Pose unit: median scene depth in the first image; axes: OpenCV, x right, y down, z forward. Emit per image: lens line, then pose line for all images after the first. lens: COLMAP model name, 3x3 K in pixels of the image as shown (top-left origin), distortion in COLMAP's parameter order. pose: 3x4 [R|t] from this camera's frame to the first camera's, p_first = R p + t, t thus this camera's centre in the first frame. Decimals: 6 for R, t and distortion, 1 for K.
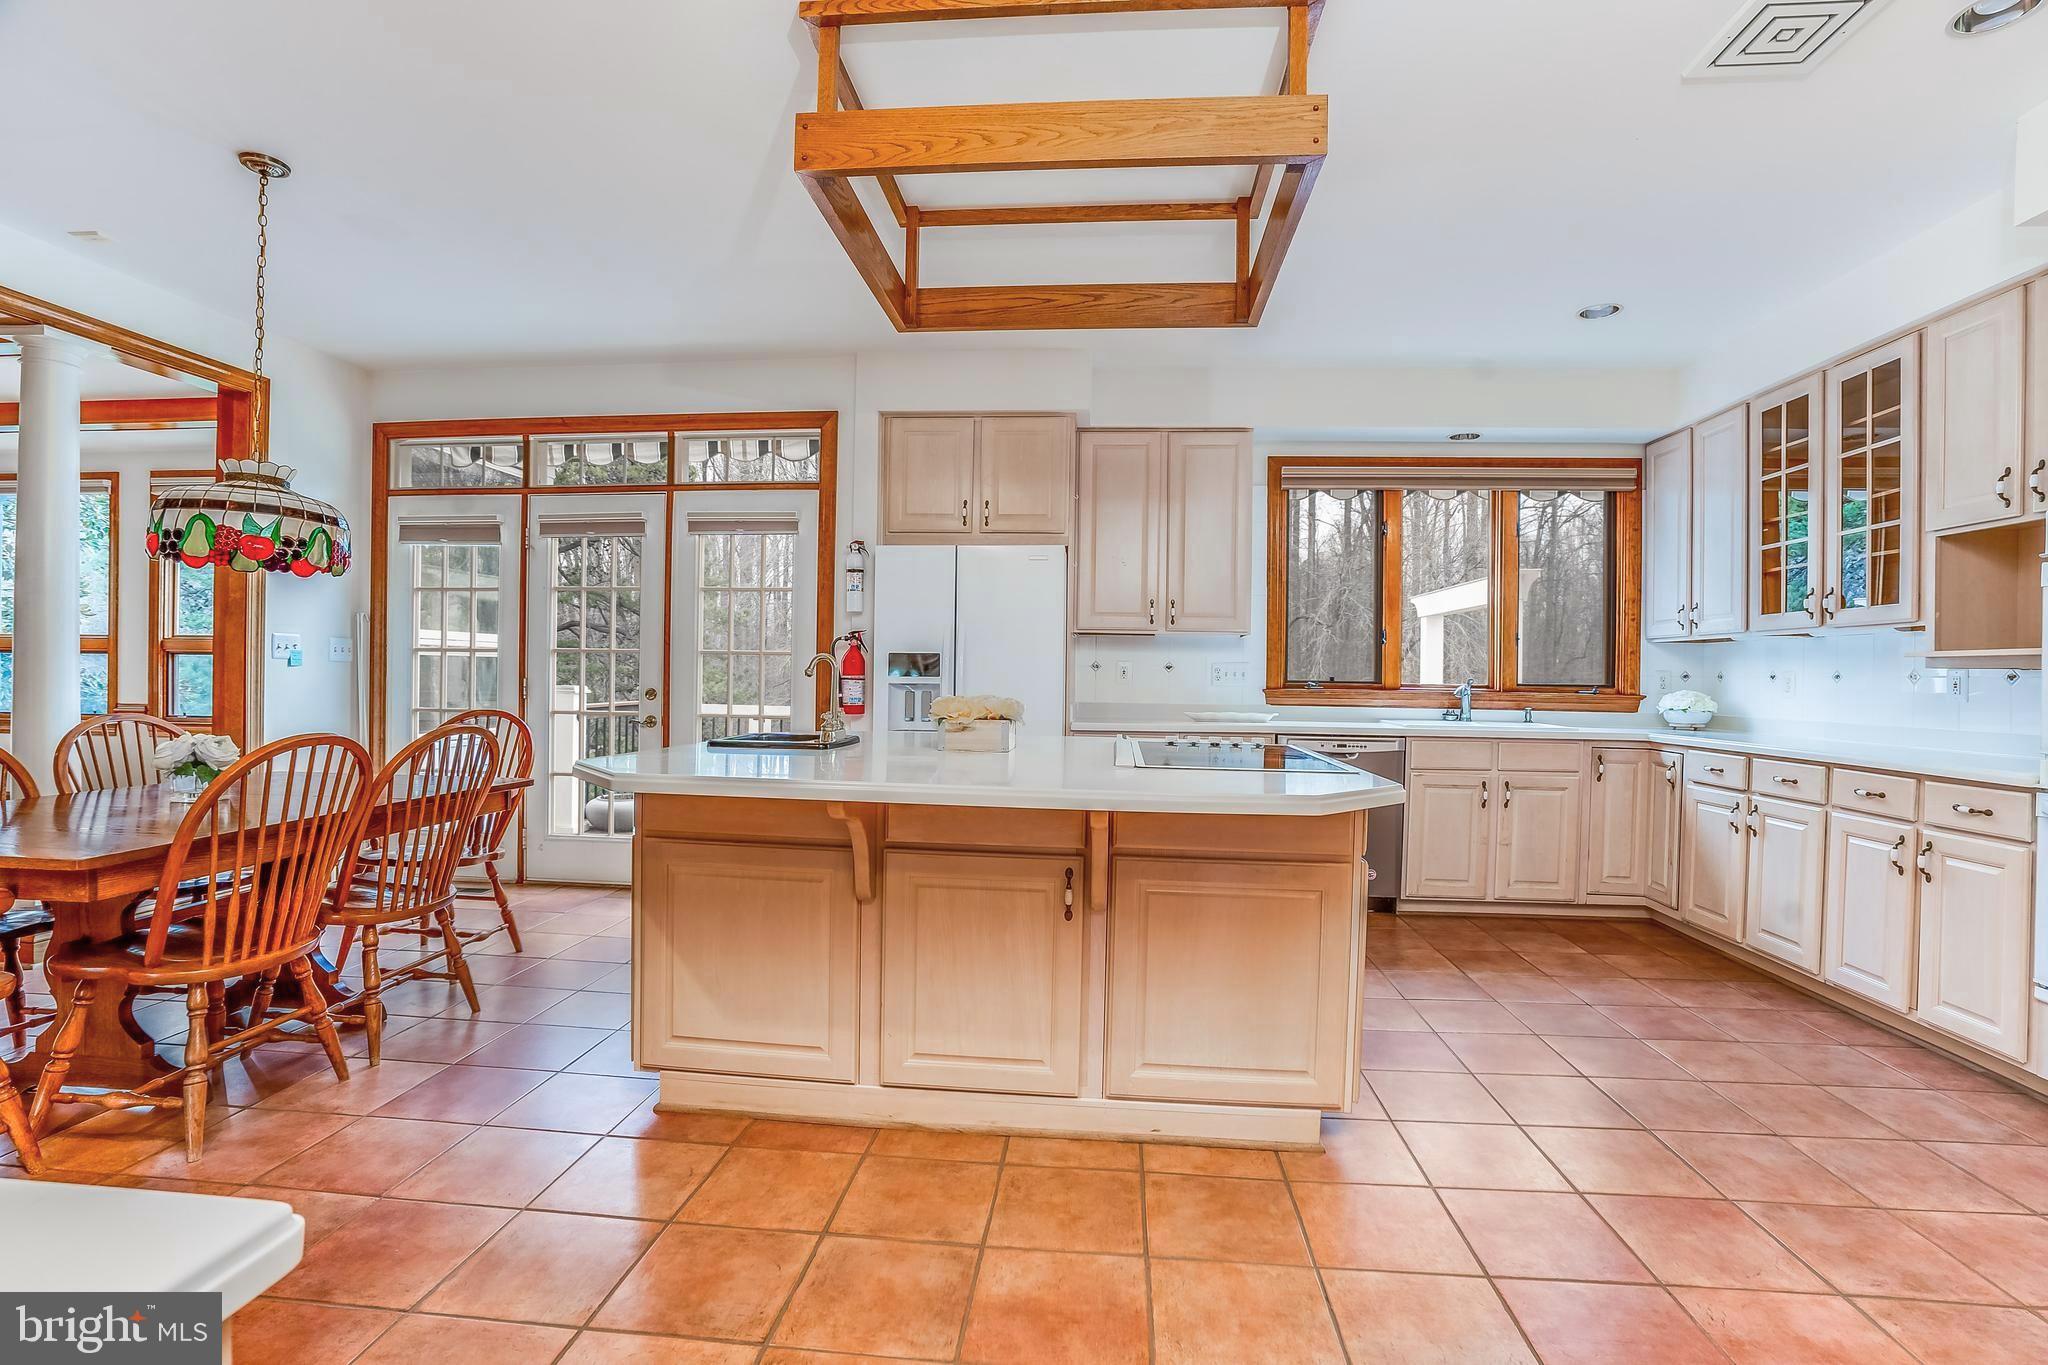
lens RADIAL K [[940.3, 0, 1032.1], [0, 940.3, 686.3], [0, 0, 1]] dist [-0.036810, 0.003549]
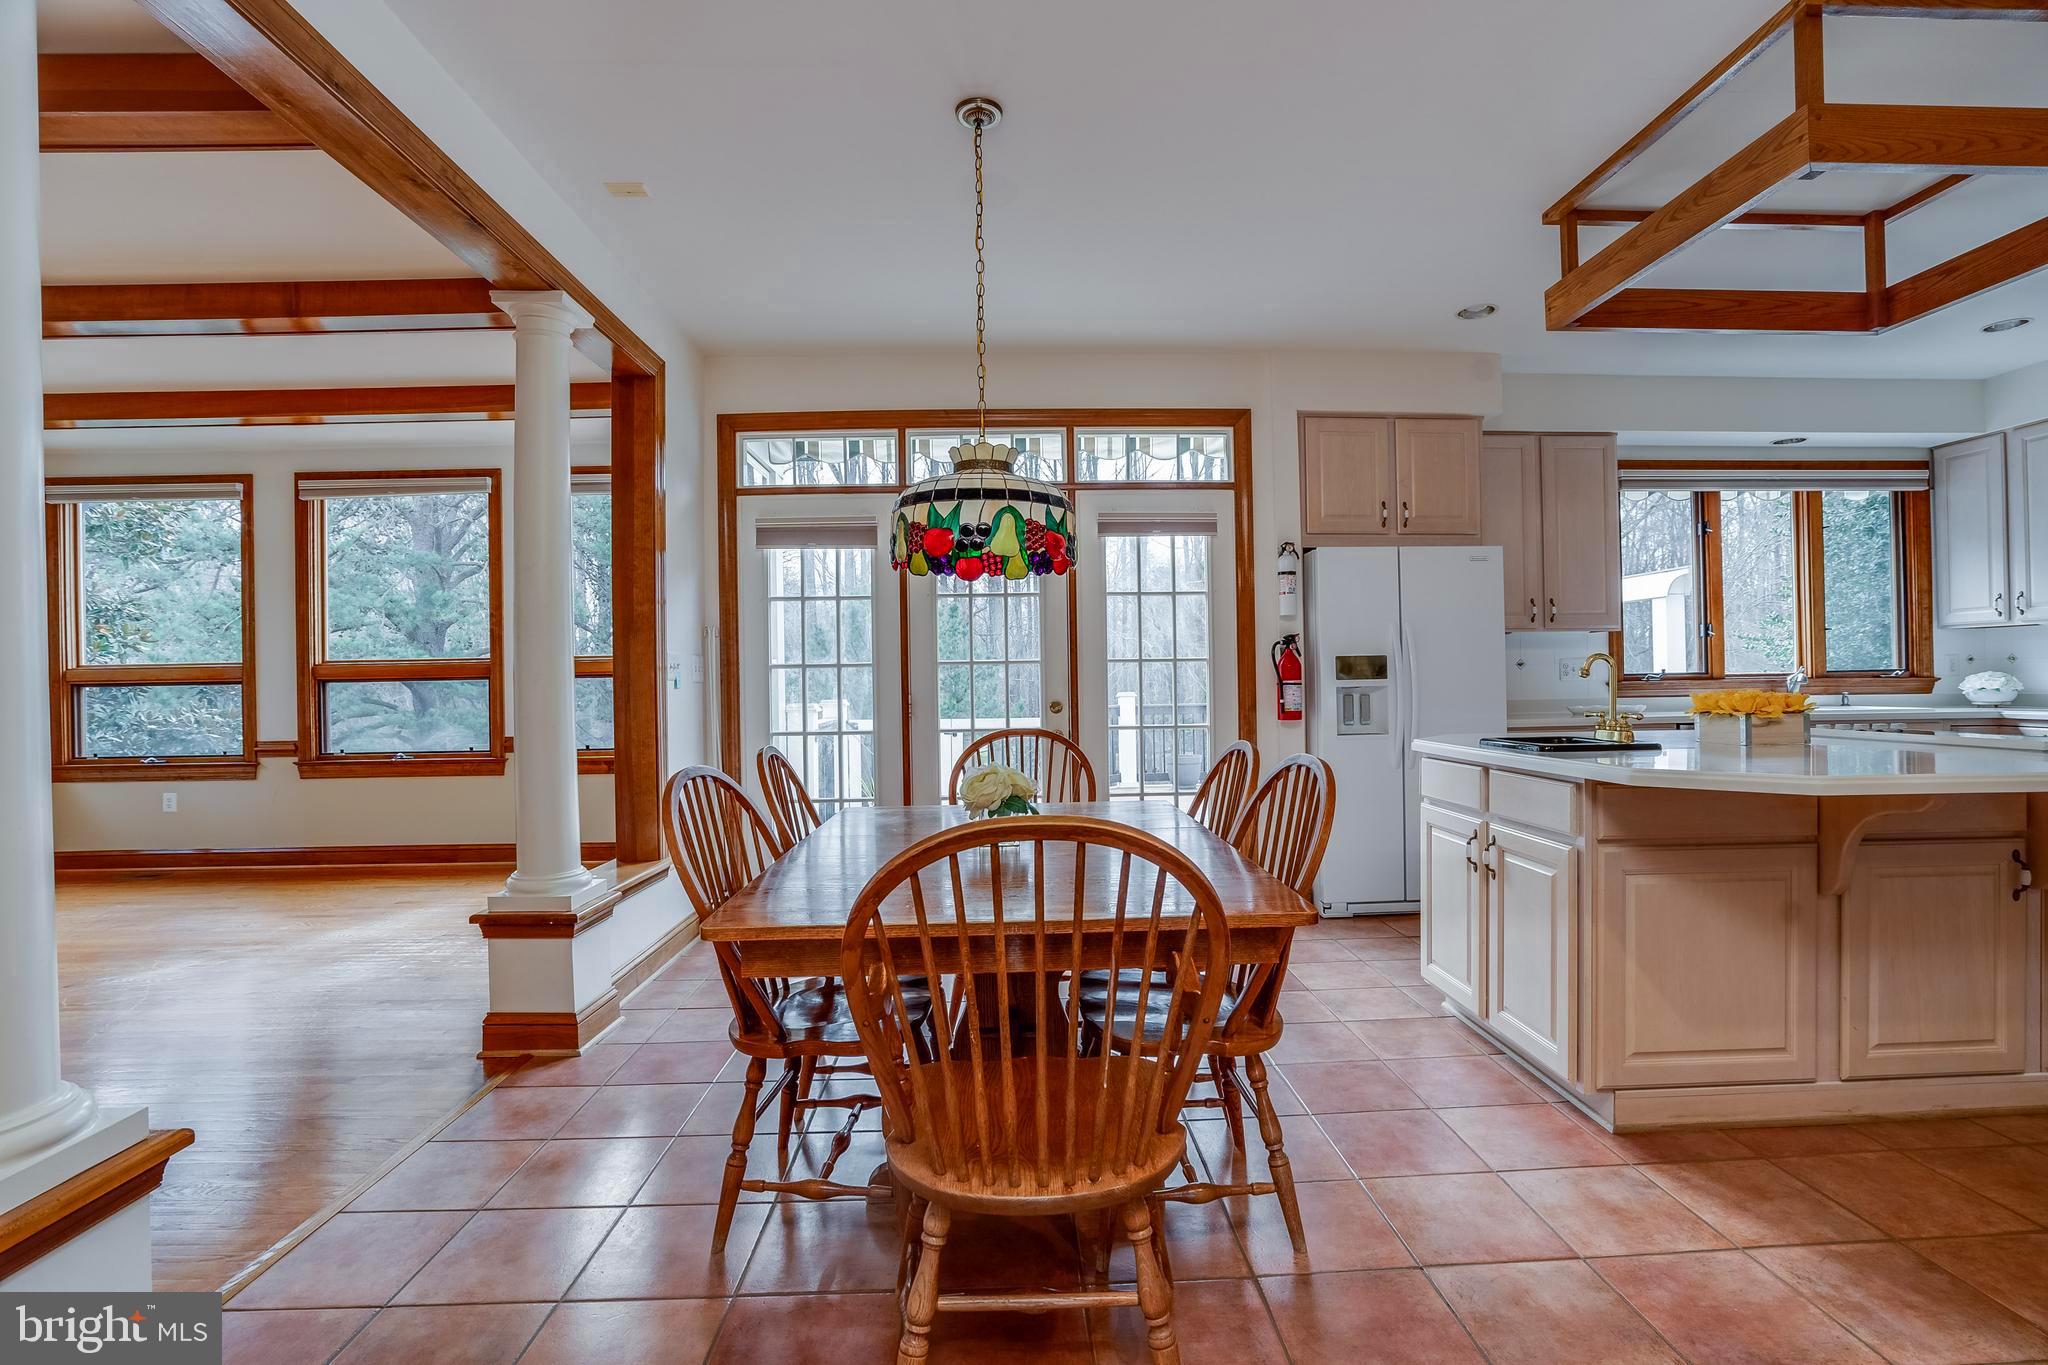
lens RADIAL K [[942.1, 0, 1035.3], [0, 942.1, 680.4], [0, 0, 1]] dist [-0.049798, 0.015107]
pose [[0.991869, -0.029715, 0.123749, -0.600156], [0.031550, 0.999419, -0.012891, -0.007498], [-0.123294, 0.016691, 0.992230, 0.071645]]
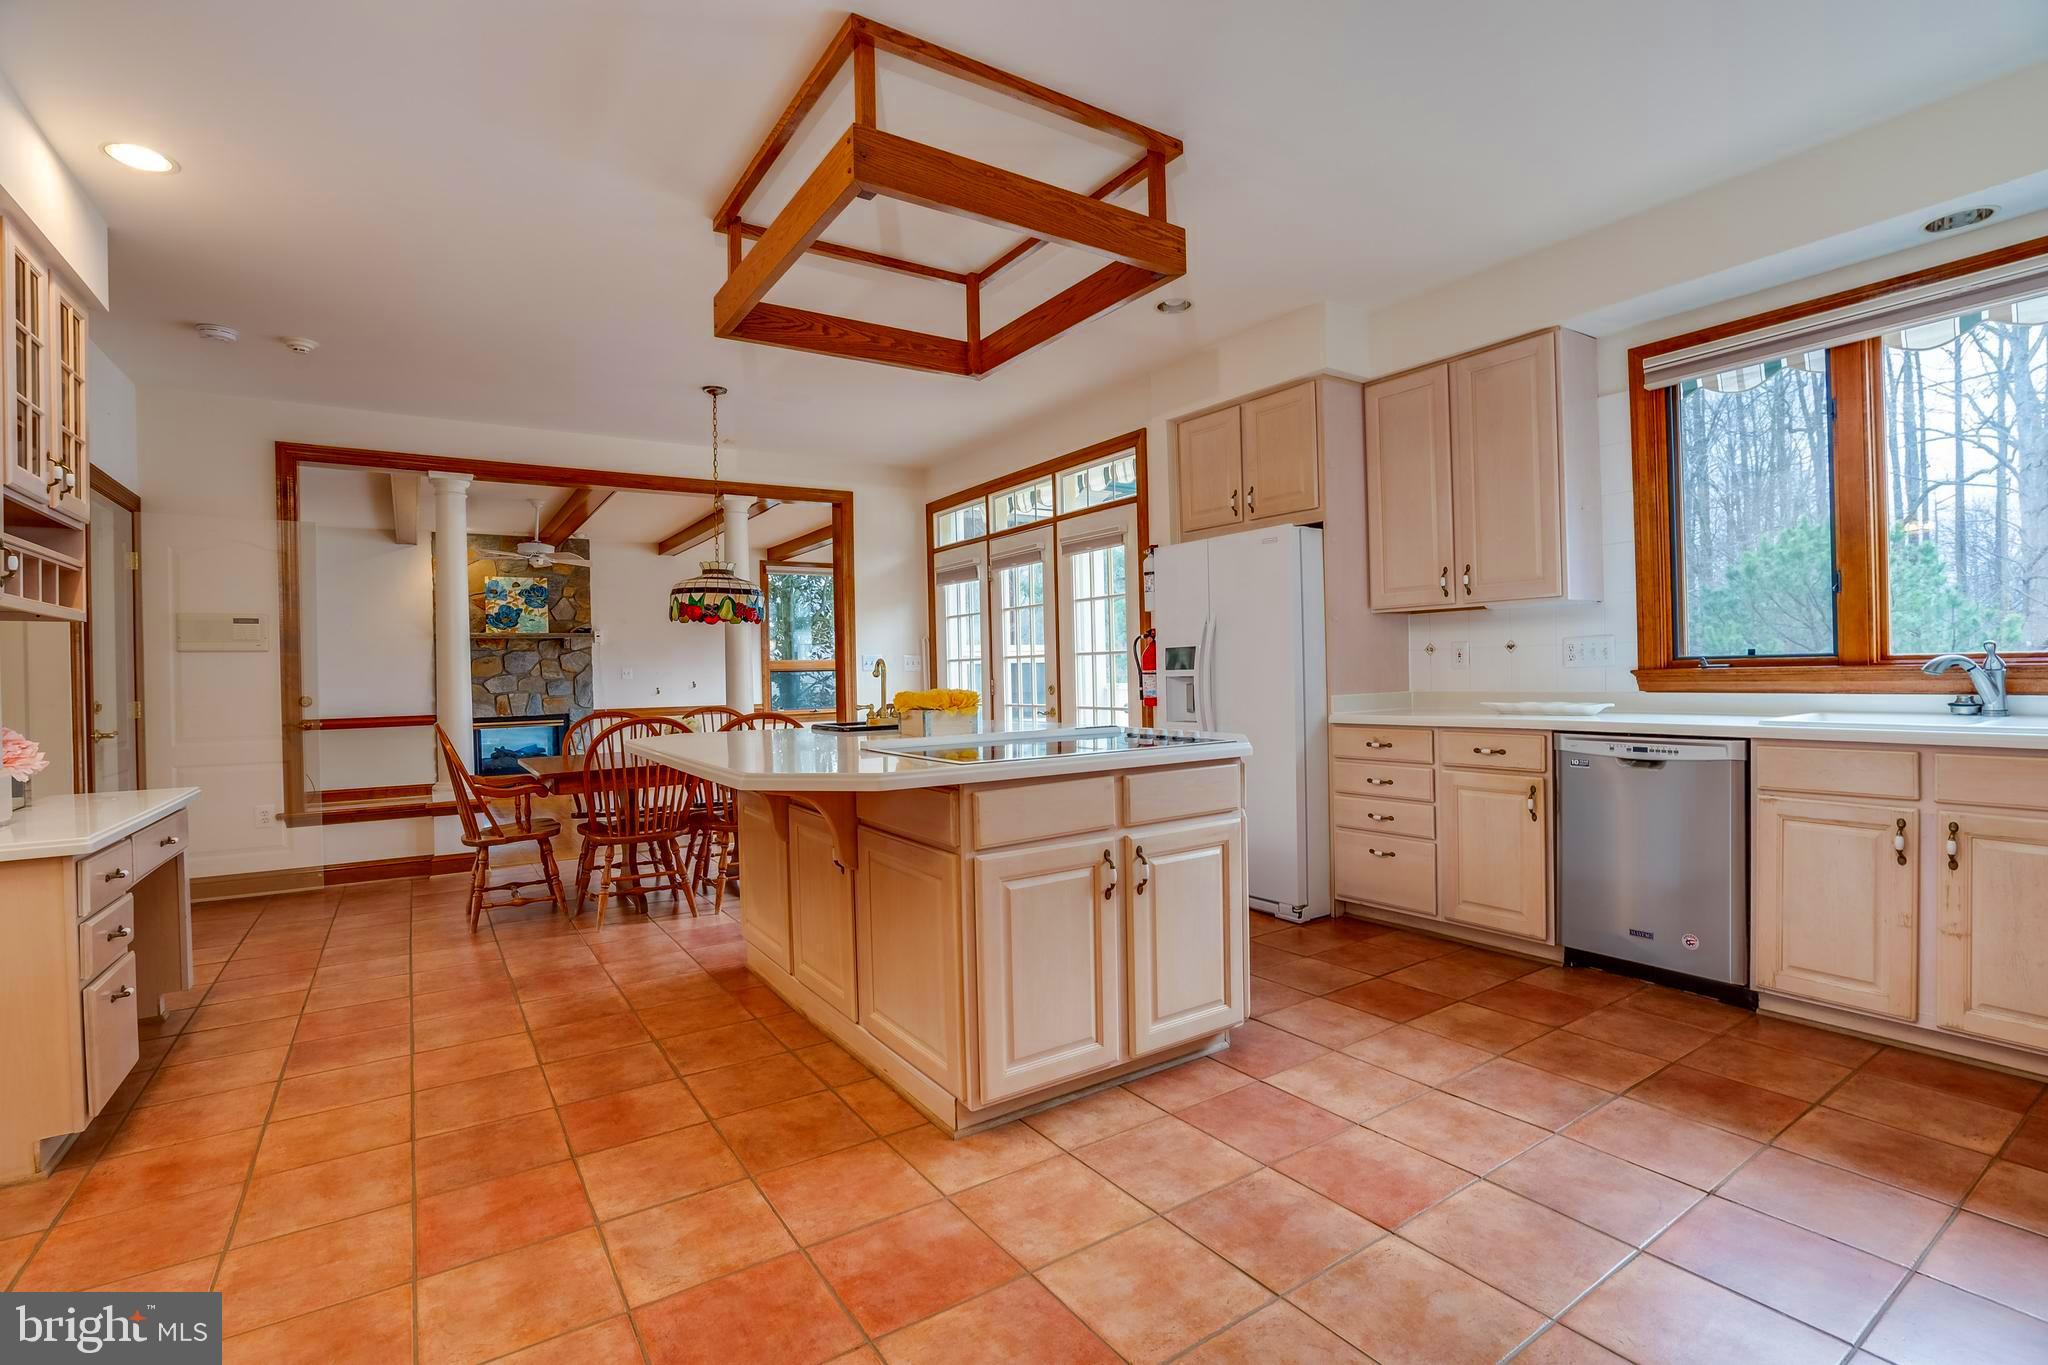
lens RADIAL K [[942.1, 0, 1029.8], [0, 942.1, 683.5], [0, 0, 1]] dist [-0.049798, 0.015107]
pose [[0.625618, -0.020046, -0.779872, 0.594233], [0.023683, 0.999697, -0.006698, 0.008241], [0.779770, -0.014279, 0.625904, 0.224459]]
